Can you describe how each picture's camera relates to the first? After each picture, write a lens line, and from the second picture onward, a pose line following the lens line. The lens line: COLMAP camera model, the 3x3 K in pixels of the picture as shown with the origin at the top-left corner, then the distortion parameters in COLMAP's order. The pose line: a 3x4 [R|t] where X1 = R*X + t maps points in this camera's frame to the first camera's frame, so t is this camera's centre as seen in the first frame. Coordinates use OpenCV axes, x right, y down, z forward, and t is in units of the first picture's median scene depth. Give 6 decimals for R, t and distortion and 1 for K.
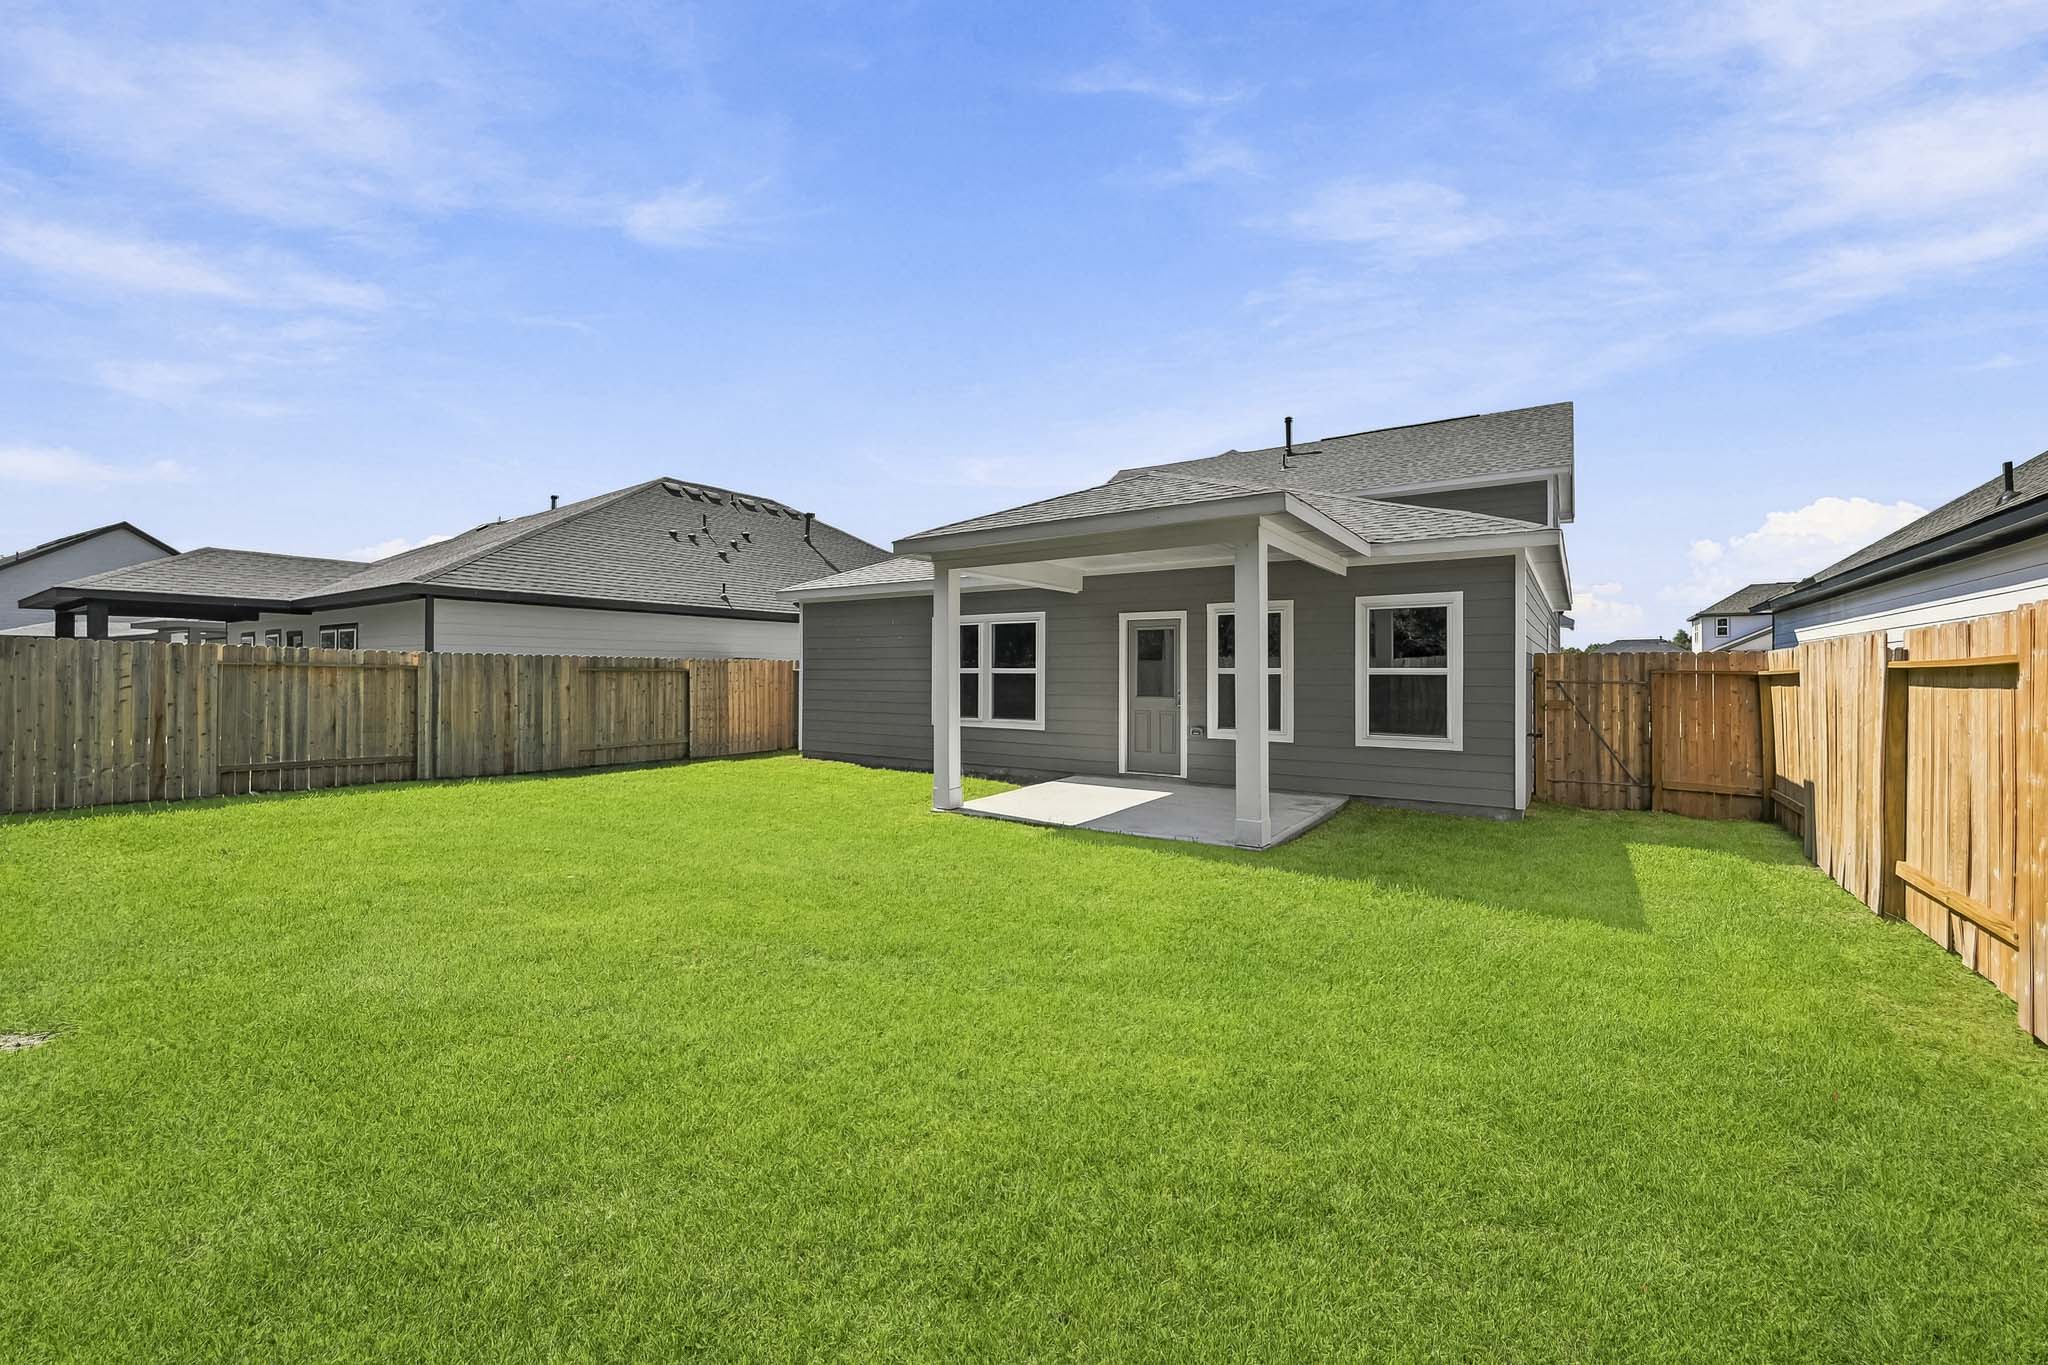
lens RADIAL K [[812.7, 0, 1009.5], [0, 812.7, 677.1], [0, 0, 1]] dist [-0.001716, 0.000041]
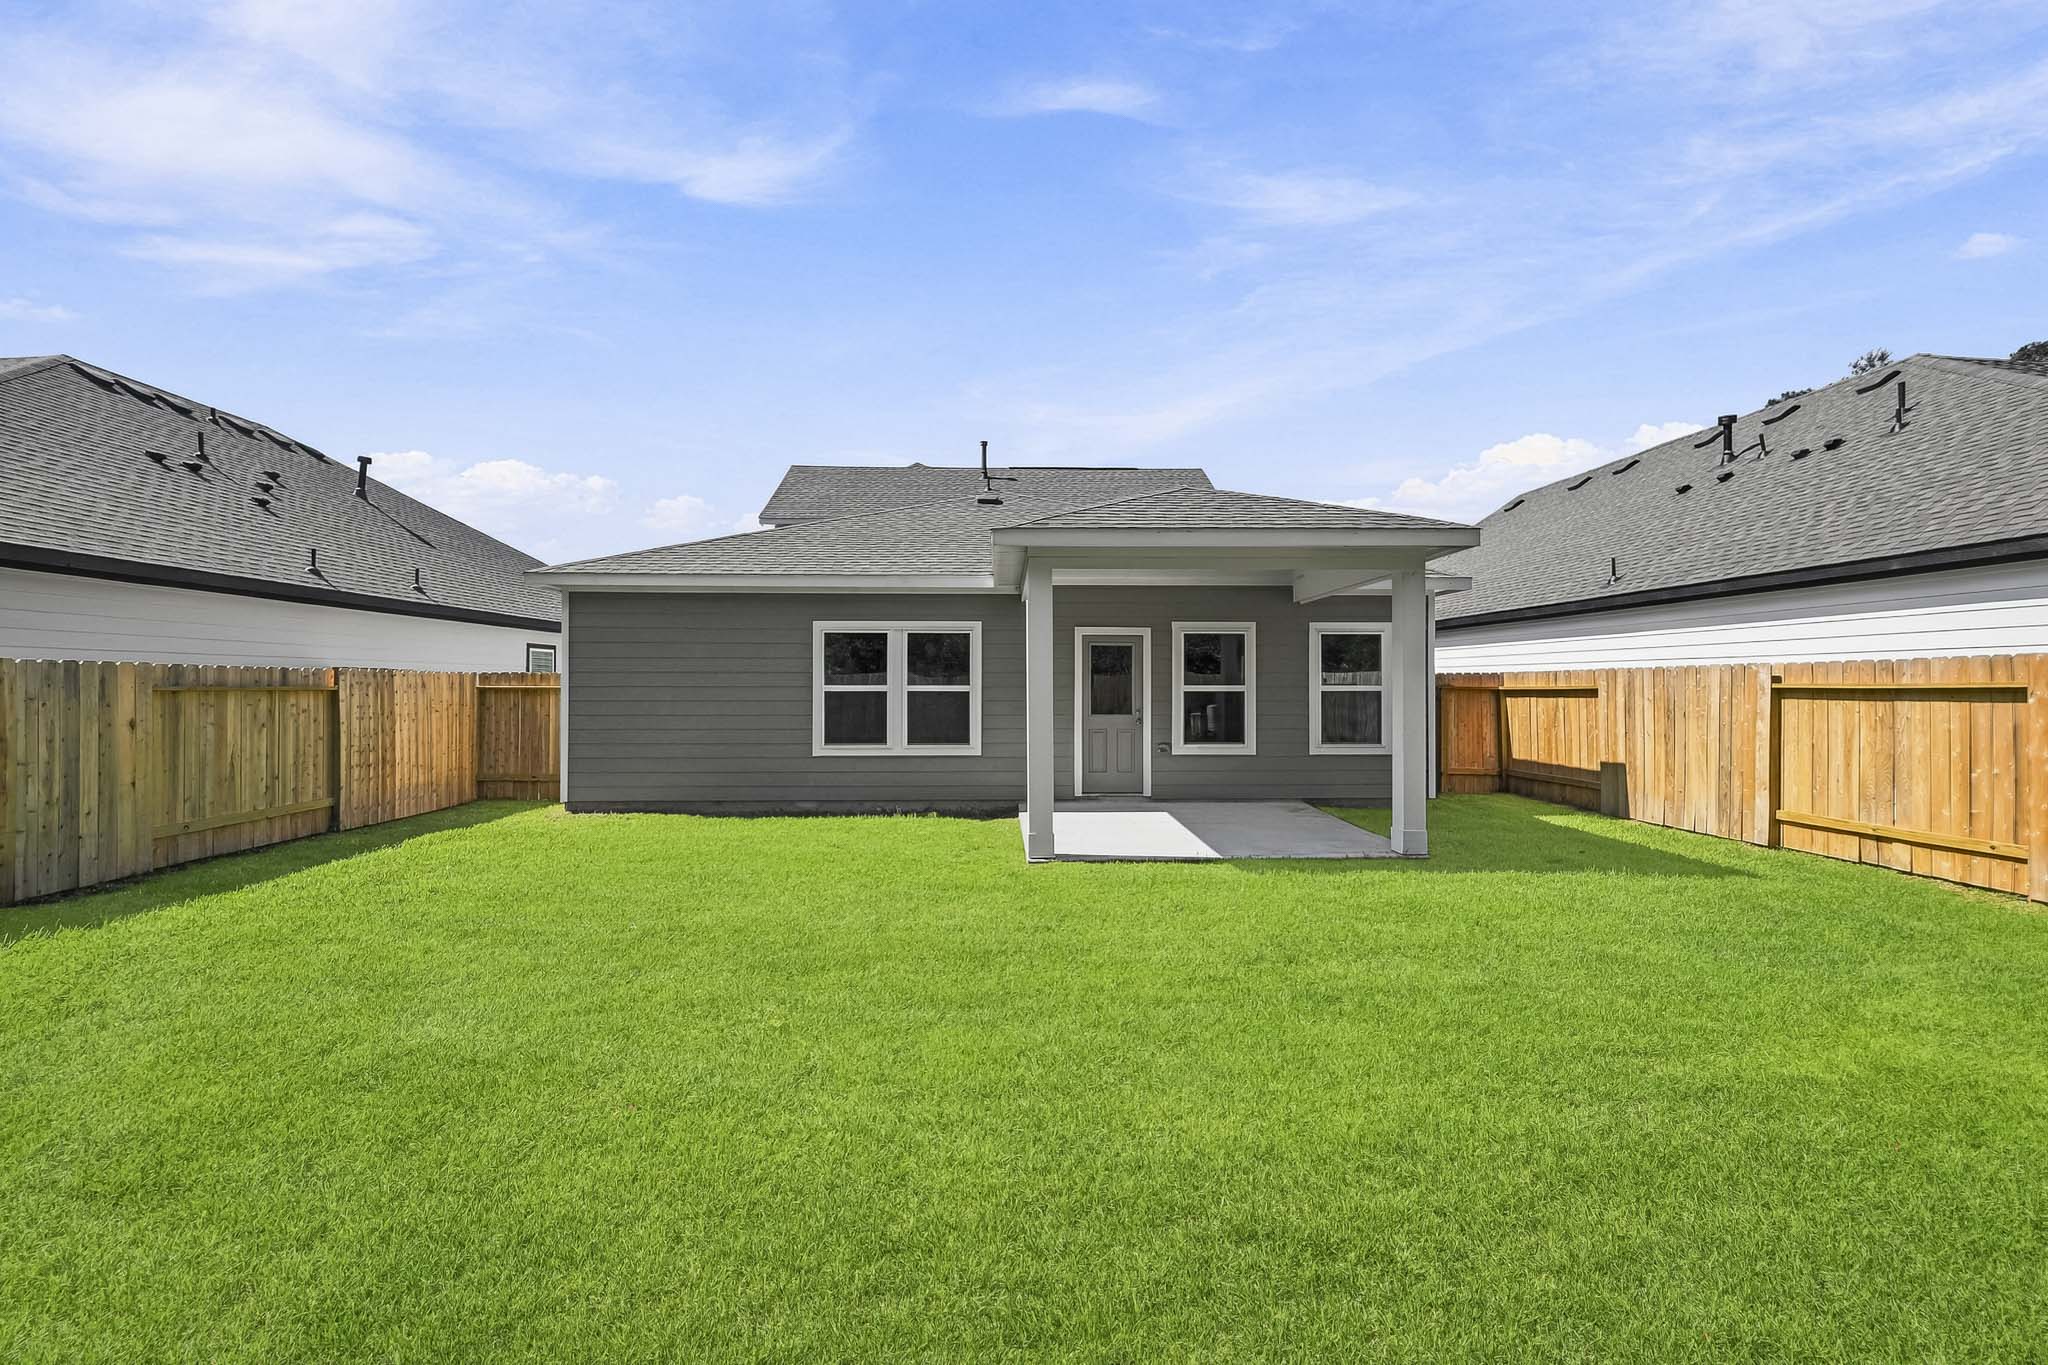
lens RADIAL K [[812.7, 0, 1019.8], [0, 812.7, 676.3], [0, 0, 1]] dist [-0.001716, 0.000041]
pose [[0.800440, 0.003566, 0.599402, -0.434362], [0.004750, 0.999913, -0.012291, -0.009044], [-0.599394, 0.012685, 0.800354, 0.254254]]
